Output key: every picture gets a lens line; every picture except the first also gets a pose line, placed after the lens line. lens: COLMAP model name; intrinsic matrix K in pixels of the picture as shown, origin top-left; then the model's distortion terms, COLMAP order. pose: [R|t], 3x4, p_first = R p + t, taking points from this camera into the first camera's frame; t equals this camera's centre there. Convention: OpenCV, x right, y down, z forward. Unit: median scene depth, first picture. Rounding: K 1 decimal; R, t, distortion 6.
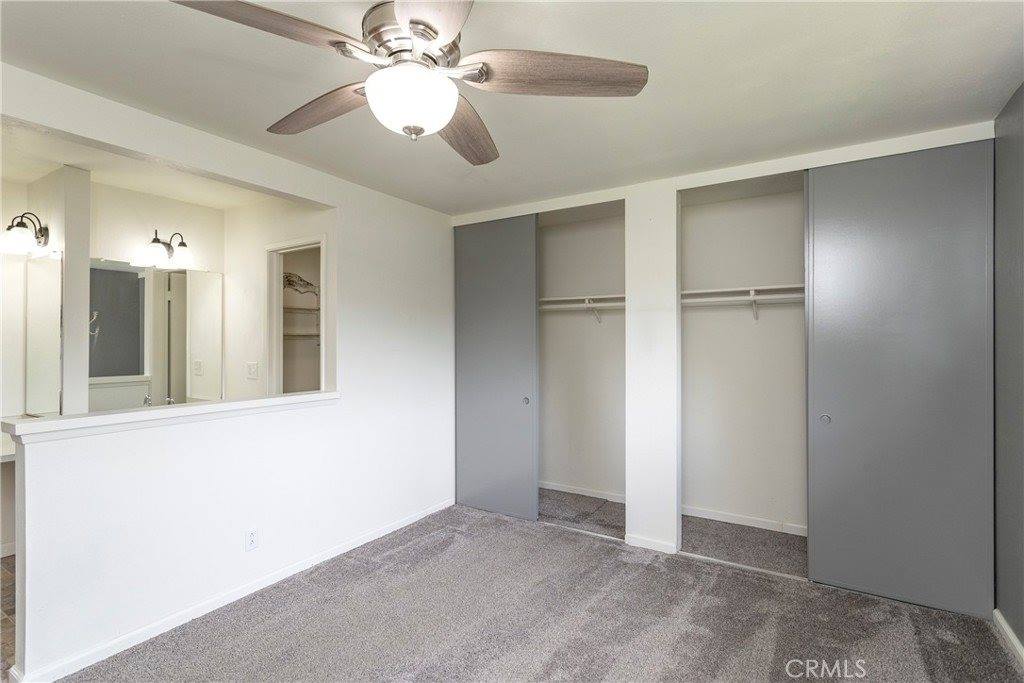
lens RADIAL K [[491.5, 0, 509.3], [0, 491.5, 341.6], [0, 0, 1]] dist [-0.001573, -0.000271]
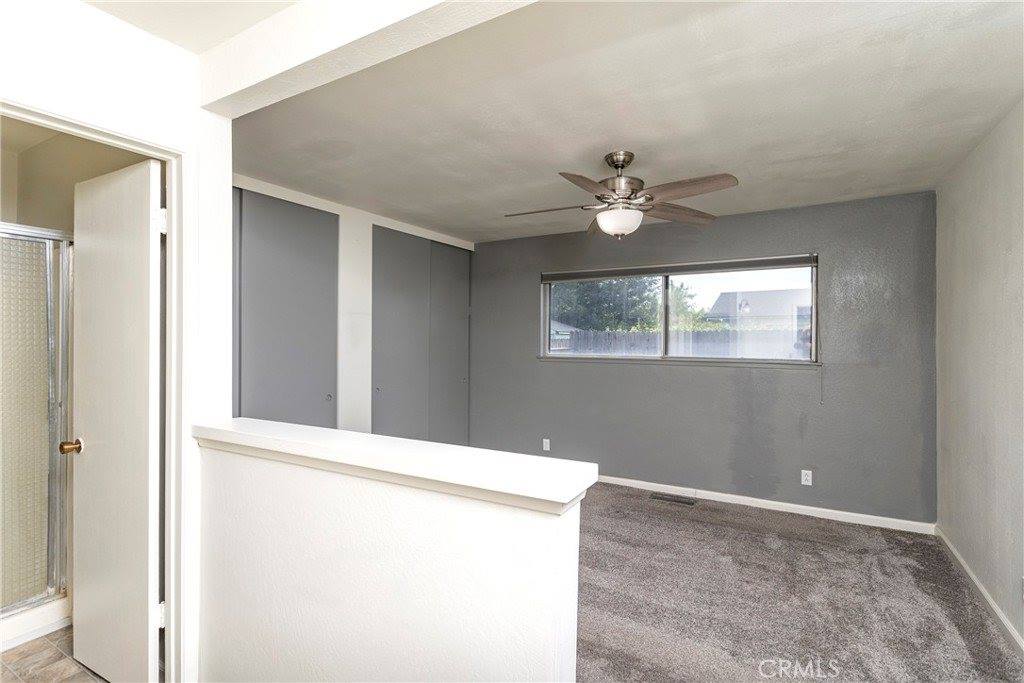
lens RADIAL K [[491.5, 0, 511.6], [0, 491.5, 341.9], [0, 0, 1]] dist [-0.001573, -0.000271]
pose [[-0.042724, -0.002385, 0.999084, -0.983934], [-0.004079, 0.999989, 0.002213, 0.000512], [-0.999079, -0.003980, -0.042733, 0.687482]]
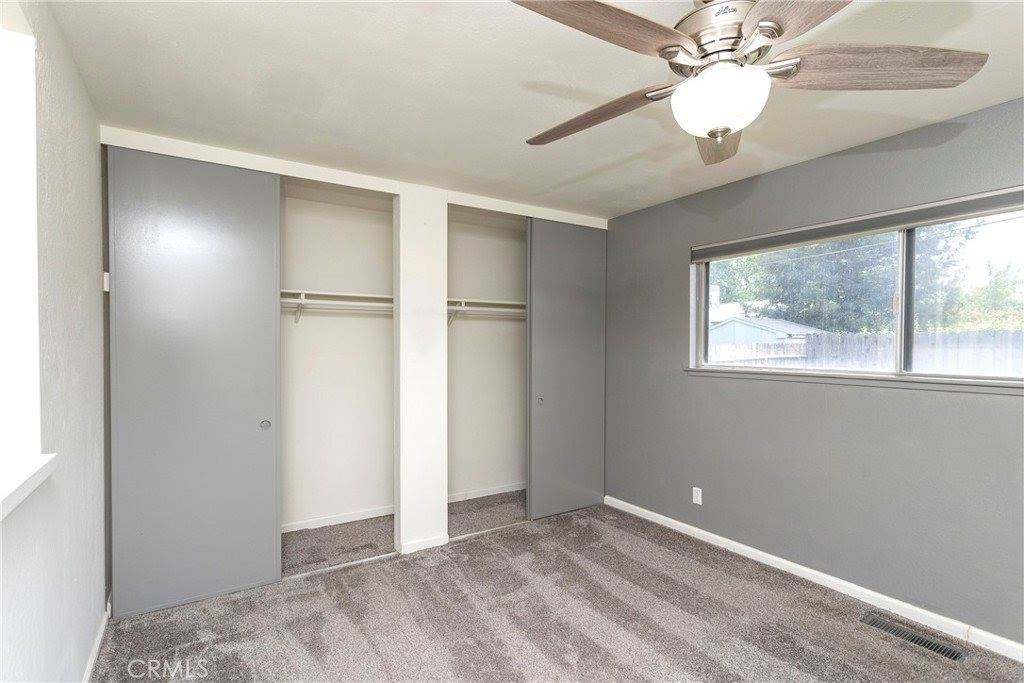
lens RADIAL K [[491.5, 0, 504.9], [0, 491.5, 354.5], [0, 0, 1]] dist [-0.001573, -0.000271]
pose [[0.419505, -0.016013, 0.907612, -0.578443], [-0.004254, 0.999799, 0.019605, -0.001432], [-0.907743, -0.012086, 0.419353, 0.438520]]
